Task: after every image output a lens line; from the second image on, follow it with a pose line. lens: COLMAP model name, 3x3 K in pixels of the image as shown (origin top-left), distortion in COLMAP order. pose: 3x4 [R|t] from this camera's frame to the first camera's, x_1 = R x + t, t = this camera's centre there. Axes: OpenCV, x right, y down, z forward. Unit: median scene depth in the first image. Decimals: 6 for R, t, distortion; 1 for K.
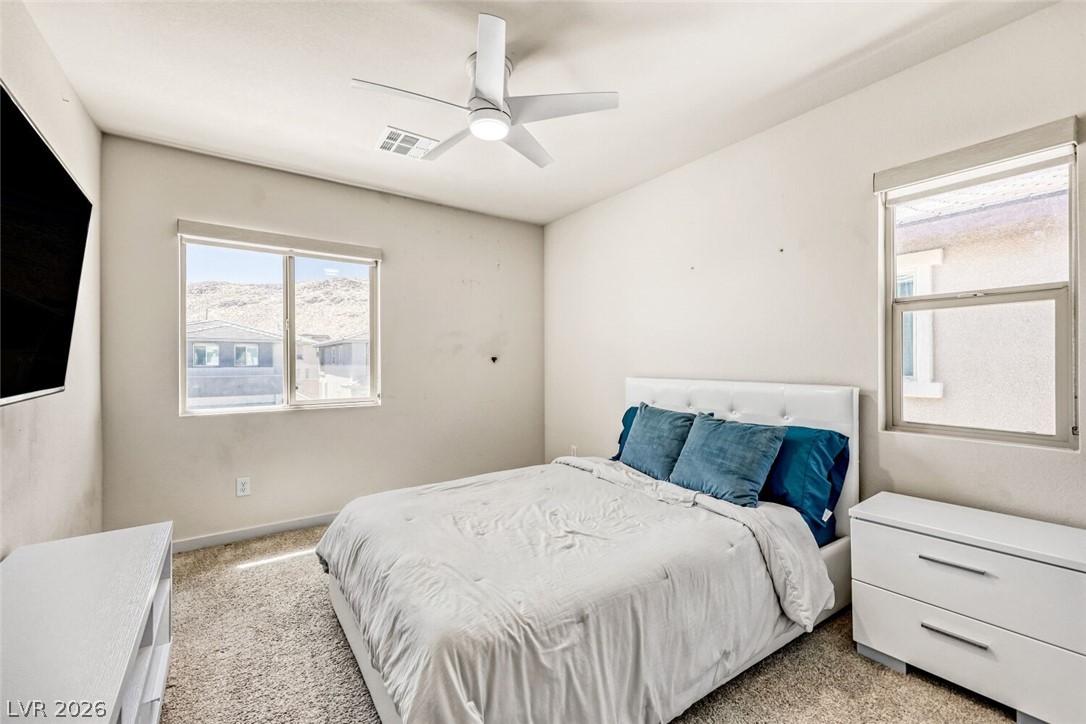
lens RADIAL K [[445.3, 0, 547.0], [0, 445.3, 365.7], [0, 0, 1]] dist [0.002504, 0.000345]
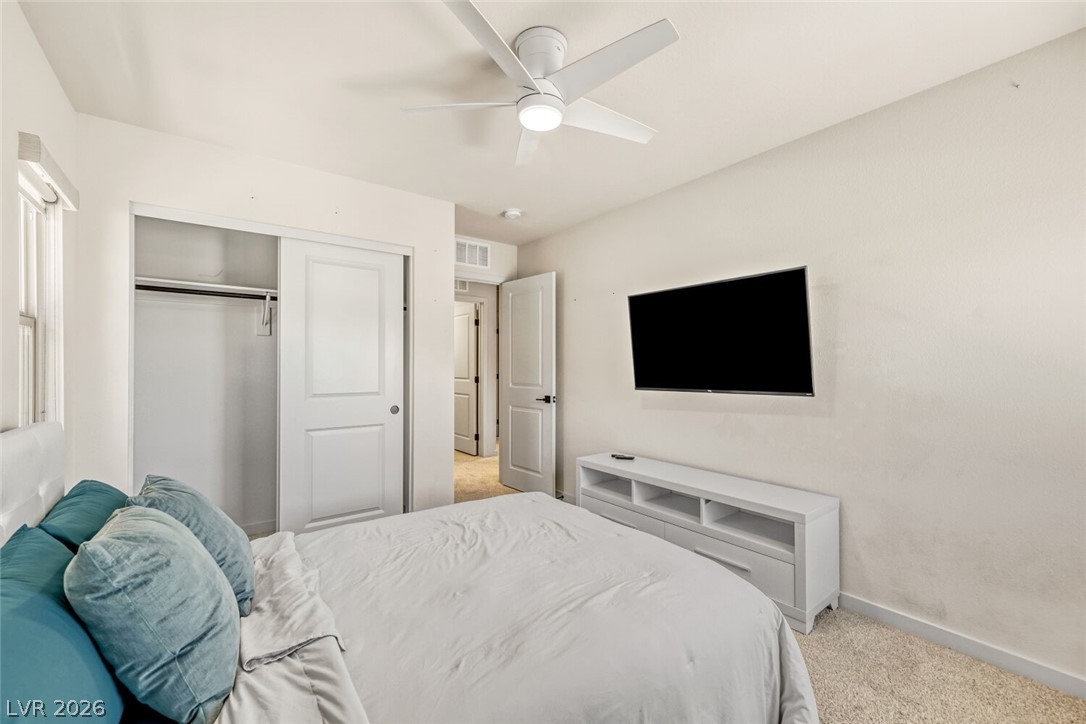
lens RADIAL K [[445.3, 0, 547.0], [0, 445.3, 365.7], [0, 0, 1]] dist [0.002504, 0.000345]
pose [[-0.999127, 0.000105, -0.041779, -0.106989], [0.000199, 0.999997, -0.002260, -0.042508], [0.041779, -0.002266, -0.999124, 1.997761]]
